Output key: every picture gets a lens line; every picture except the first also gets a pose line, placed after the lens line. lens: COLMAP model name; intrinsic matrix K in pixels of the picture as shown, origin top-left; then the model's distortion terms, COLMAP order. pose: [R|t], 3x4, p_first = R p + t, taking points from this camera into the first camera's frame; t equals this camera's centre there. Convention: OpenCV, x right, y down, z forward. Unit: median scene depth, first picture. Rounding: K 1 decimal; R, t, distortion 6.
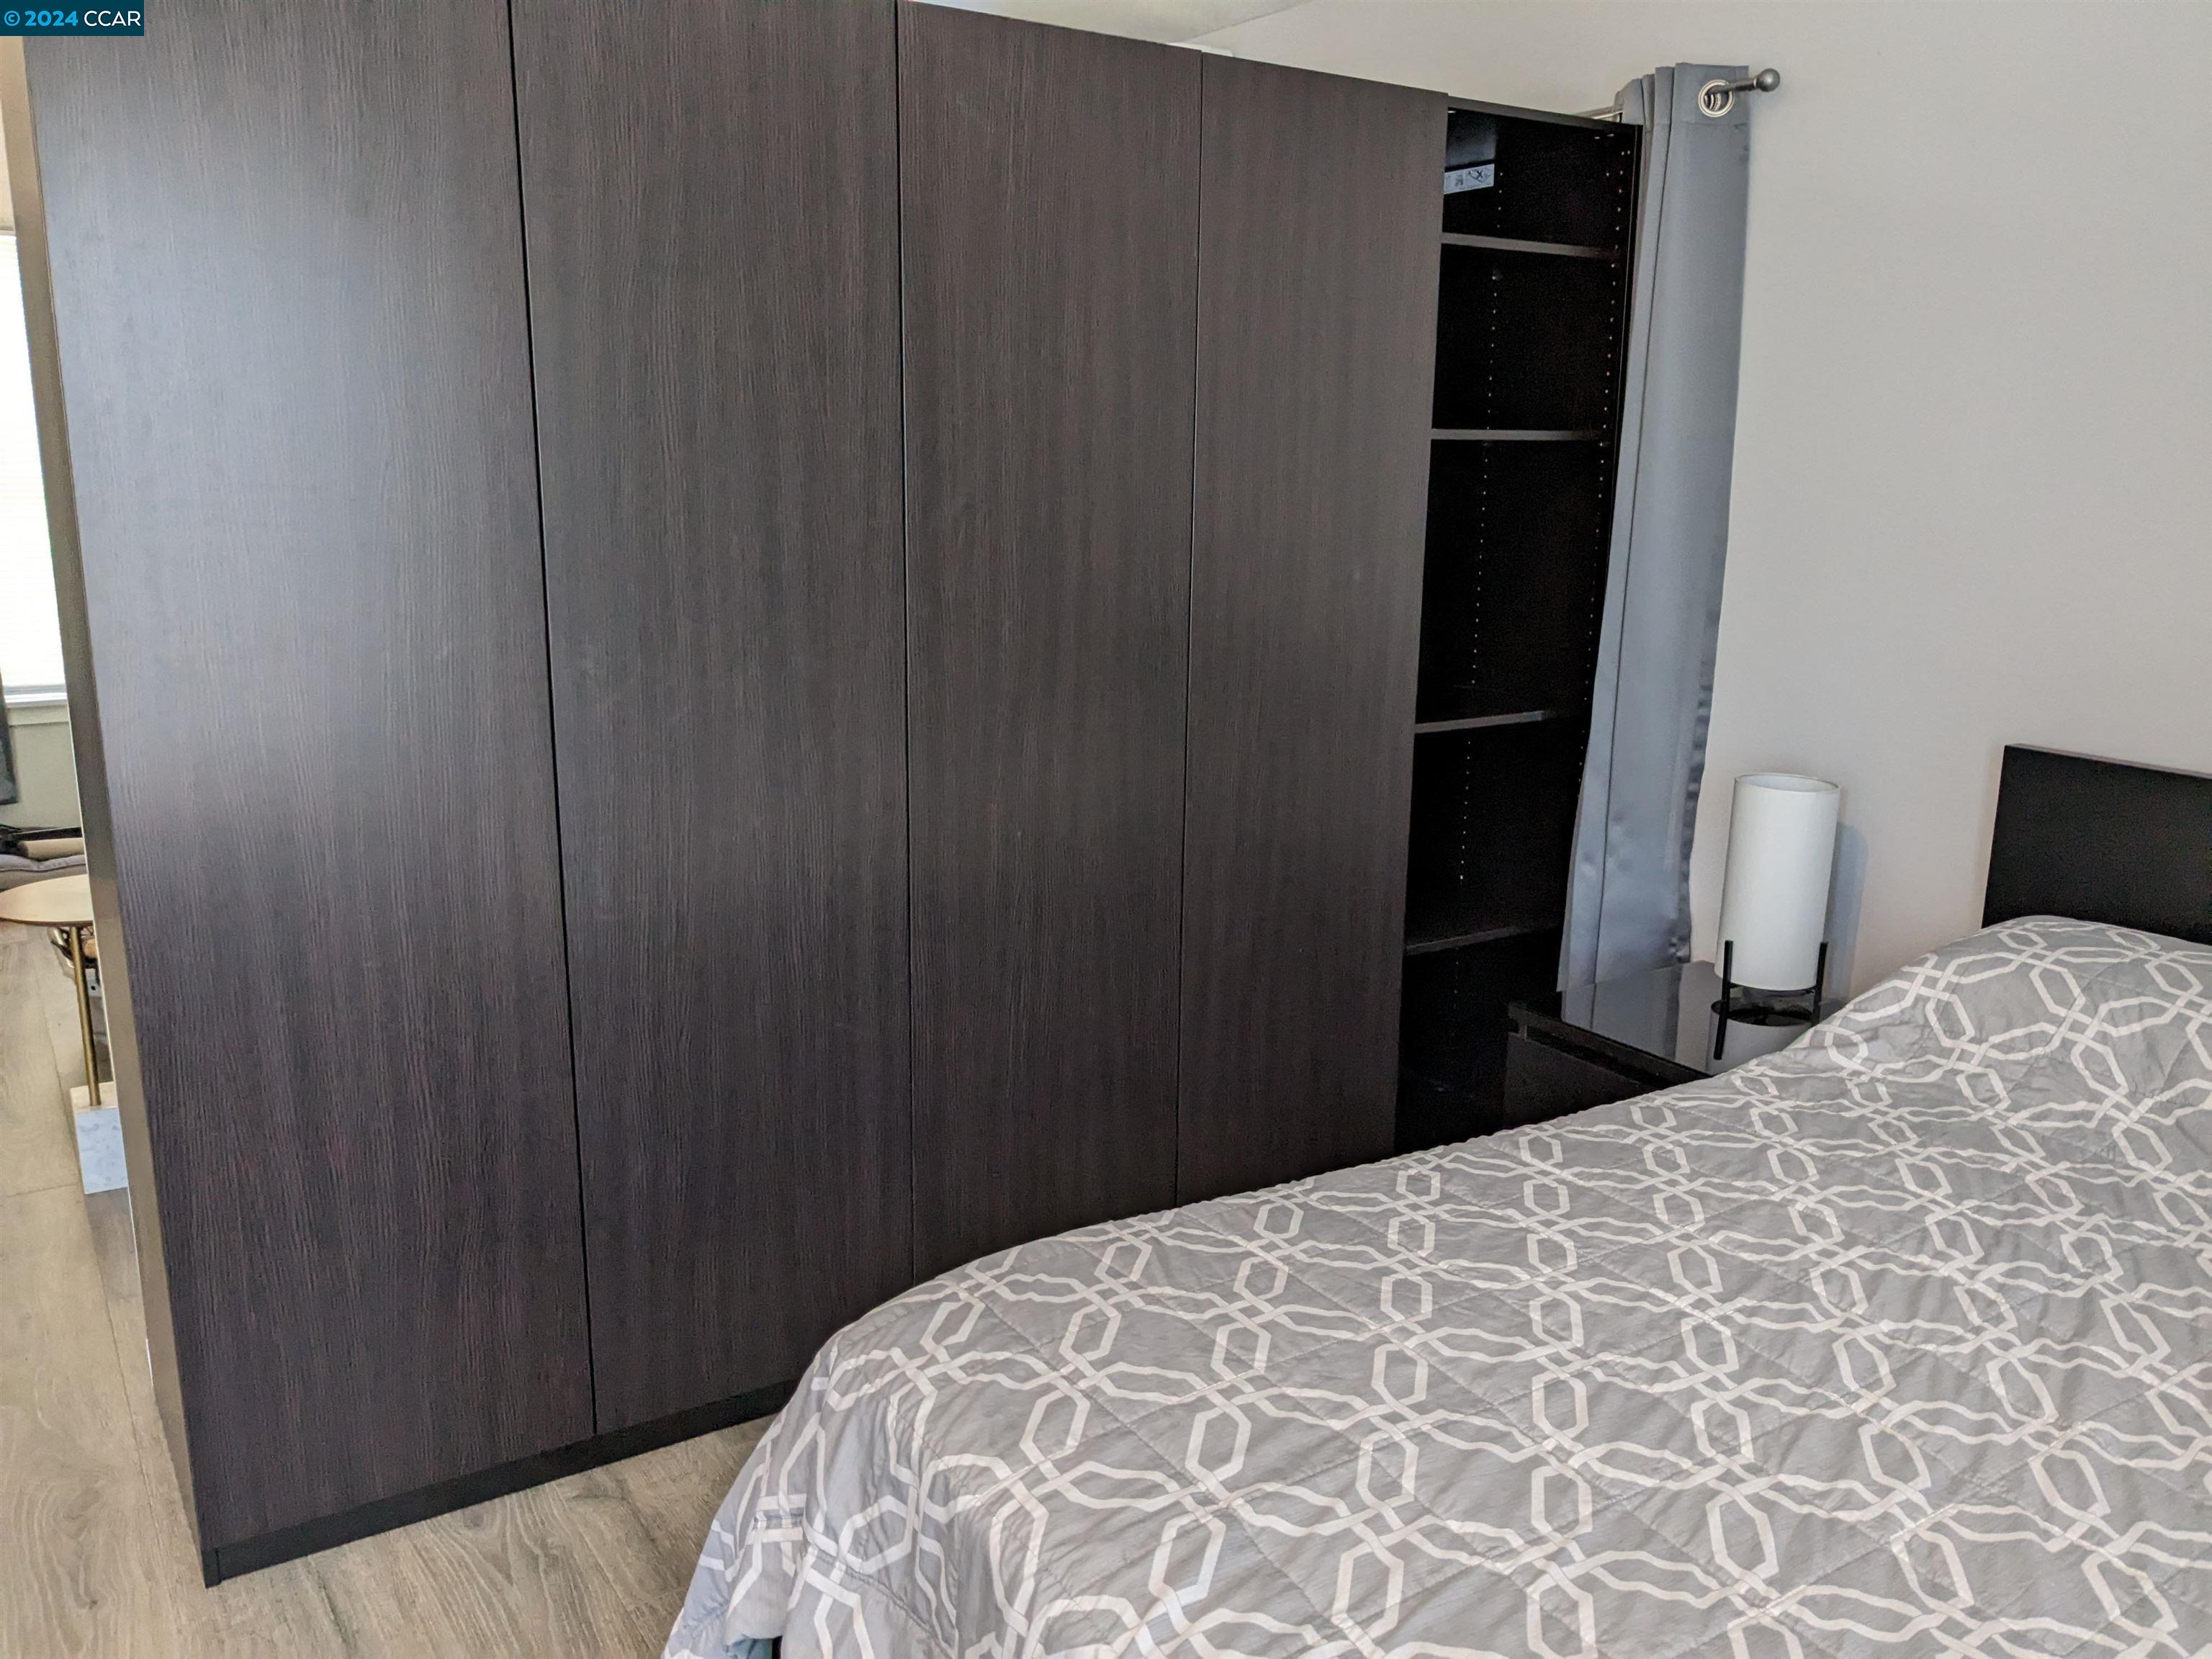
lens RADIAL K [[1750.6, 0, 1105.7], [0, 1750.6, 838.3], [0, 0, 1]] dist [0.010375, -0.033855]
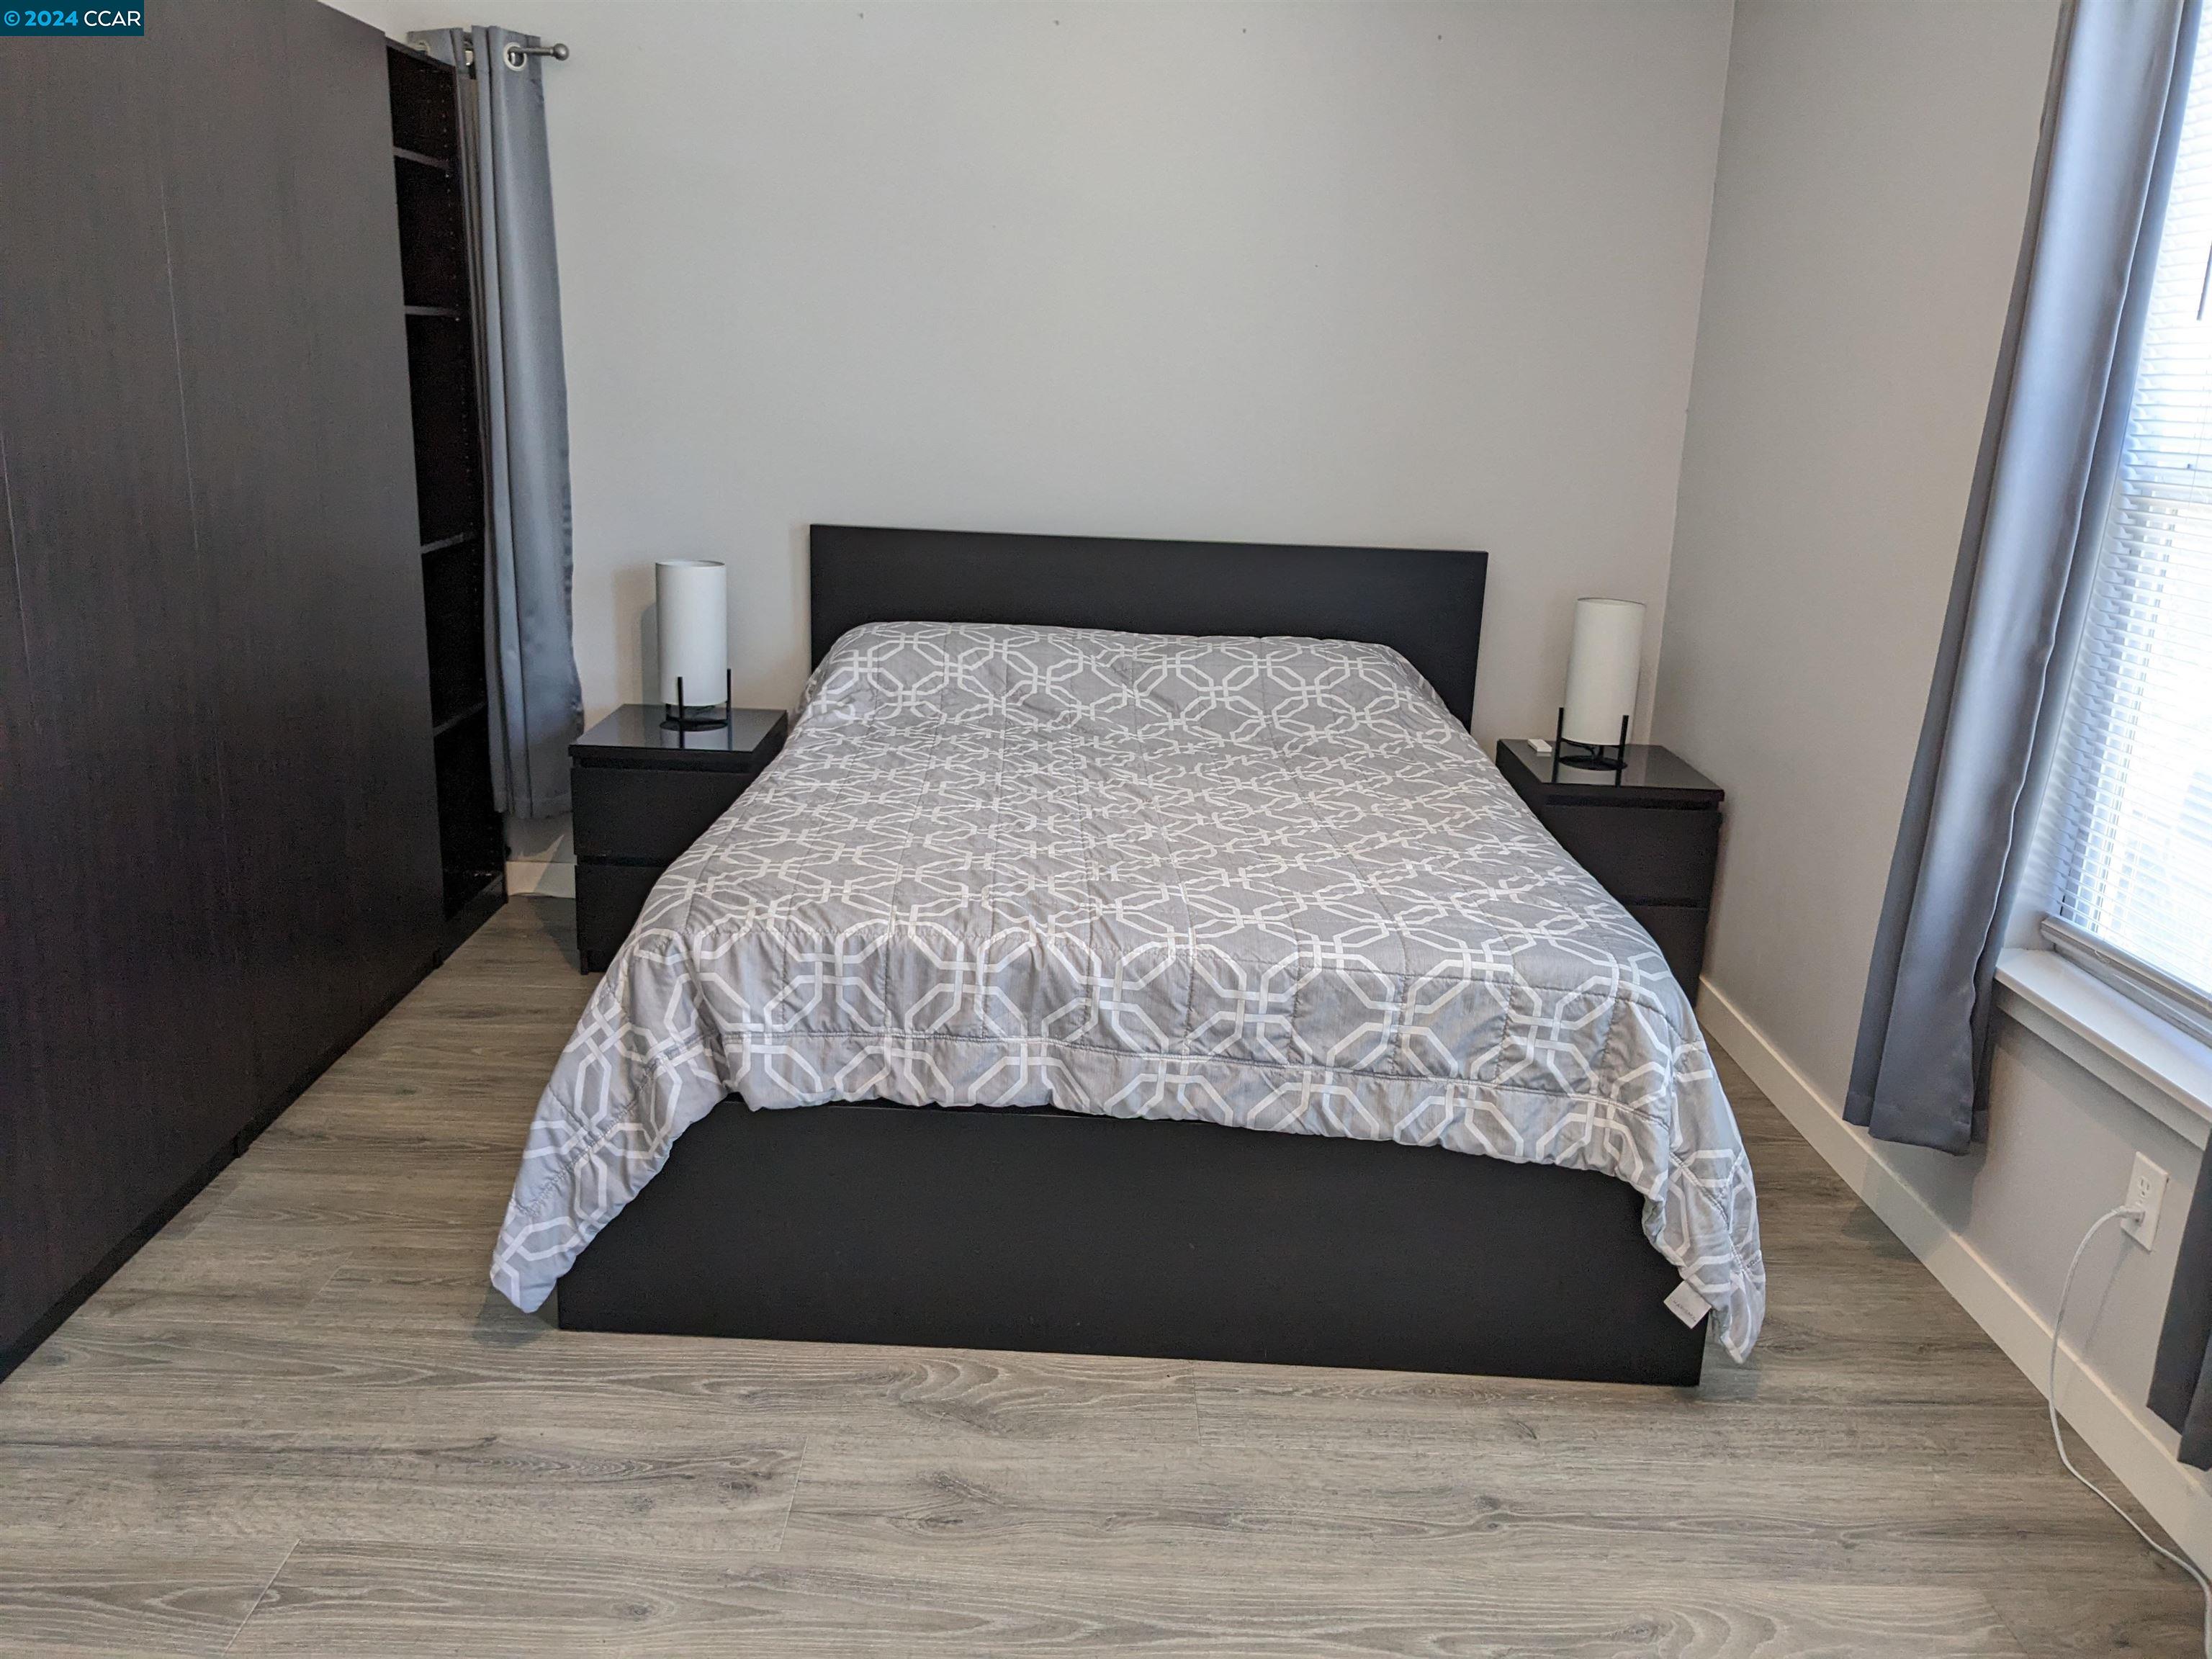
lens RADIAL K [[1750.6, 0, 1108.3], [0, 1750.6, 832.2], [0, 0, 1]] dist [0.010375, -0.033855]
pose [[0.539528, -0.212209, 0.814786, -0.788962], [0.150251, 0.976450, 0.154821, 0.015861], [-0.828453, 0.038892, 0.558707, -0.113055]]
